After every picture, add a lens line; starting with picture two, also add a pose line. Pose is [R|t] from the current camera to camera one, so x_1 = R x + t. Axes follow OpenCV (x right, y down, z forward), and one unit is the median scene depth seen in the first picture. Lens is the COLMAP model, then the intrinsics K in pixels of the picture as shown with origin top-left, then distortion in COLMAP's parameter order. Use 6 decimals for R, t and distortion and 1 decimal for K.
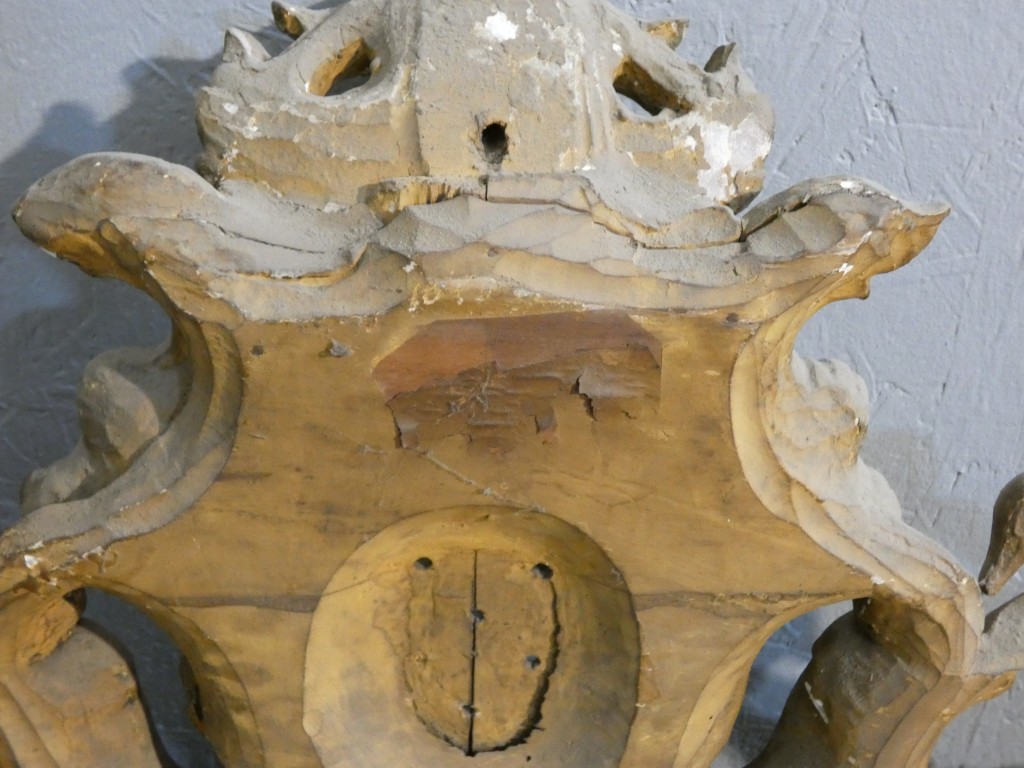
lens RADIAL K [[1255.4, 0, 528.9], [0, 1255.4, 380.4], [0, 0, 1]] dist [0.007684, 0.000000]
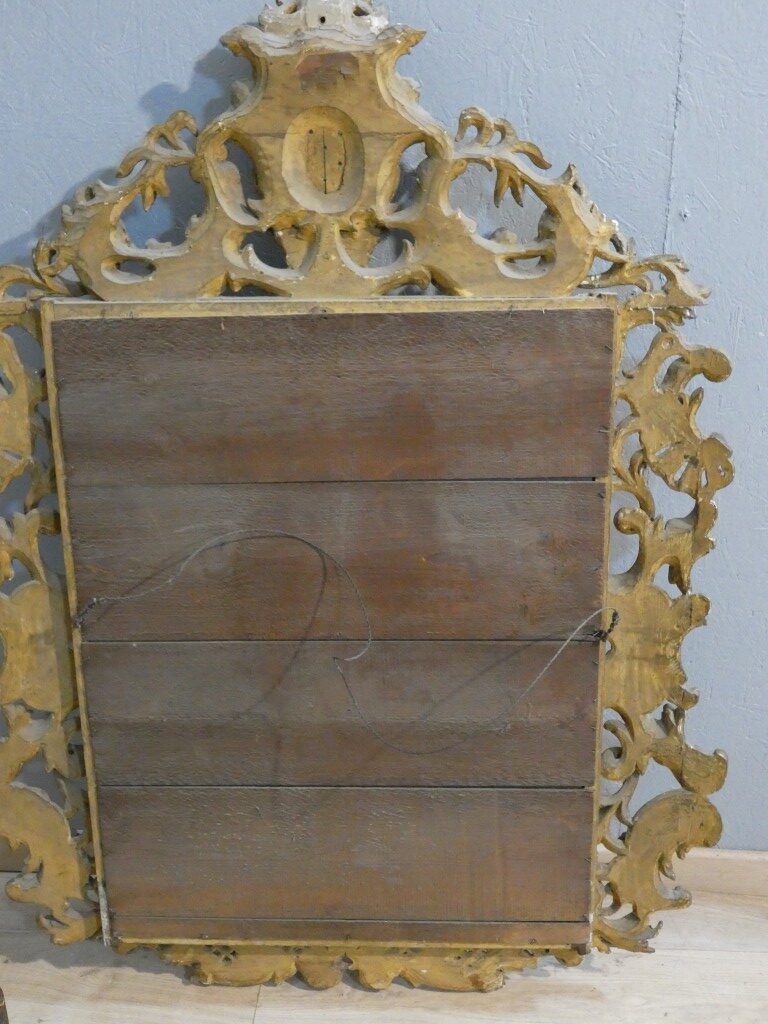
lens RADIAL K [[1255.4, 0, 382.1], [0, 1255.4, 505.7], [0, 0, 1]] dist [0.007684, 0.000000]
pose [[0.990638, -0.012555, -0.135939, 0.691492], [-0.001943, 0.994365, -0.105994, 1.803953], [0.136503, 0.105266, 0.985031, -2.891848]]
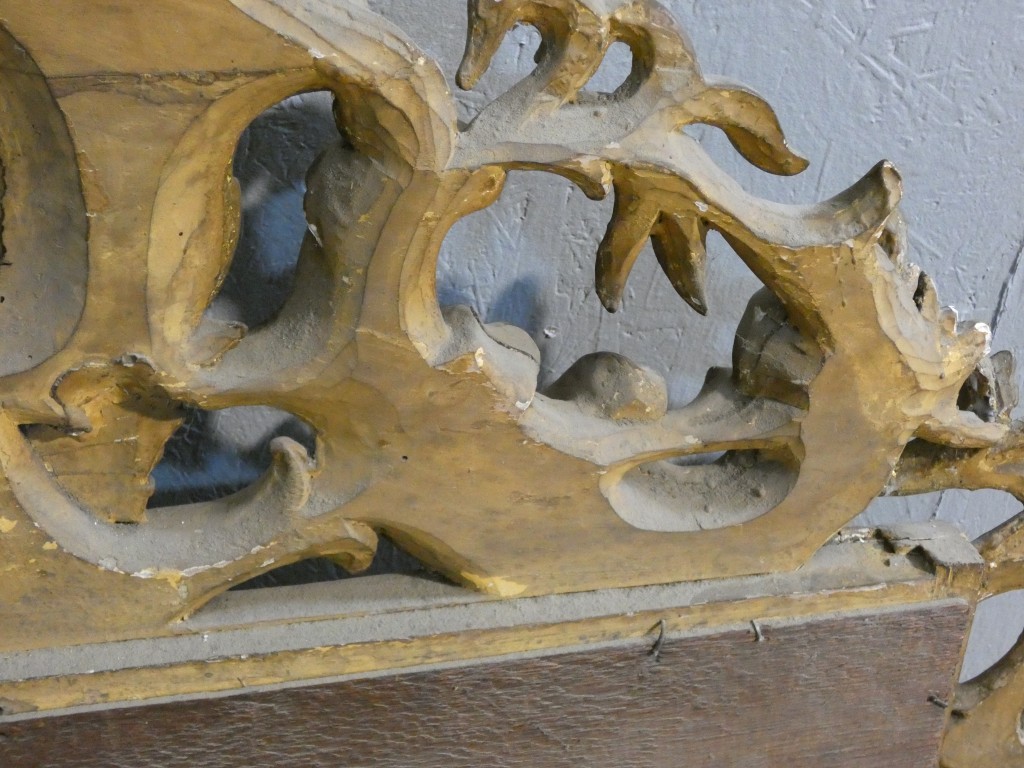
lens RADIAL K [[1255.4, 0, 519.1], [0, 1255.4, 383.4], [0, 0, 1]] dist [0.007684, 0.000000]
pose [[0.993772, -0.070158, 0.086574, 0.329792], [0.060258, 0.991869, 0.112095, 0.308630], [-0.093735, -0.106180, 0.989919, 0.021774]]
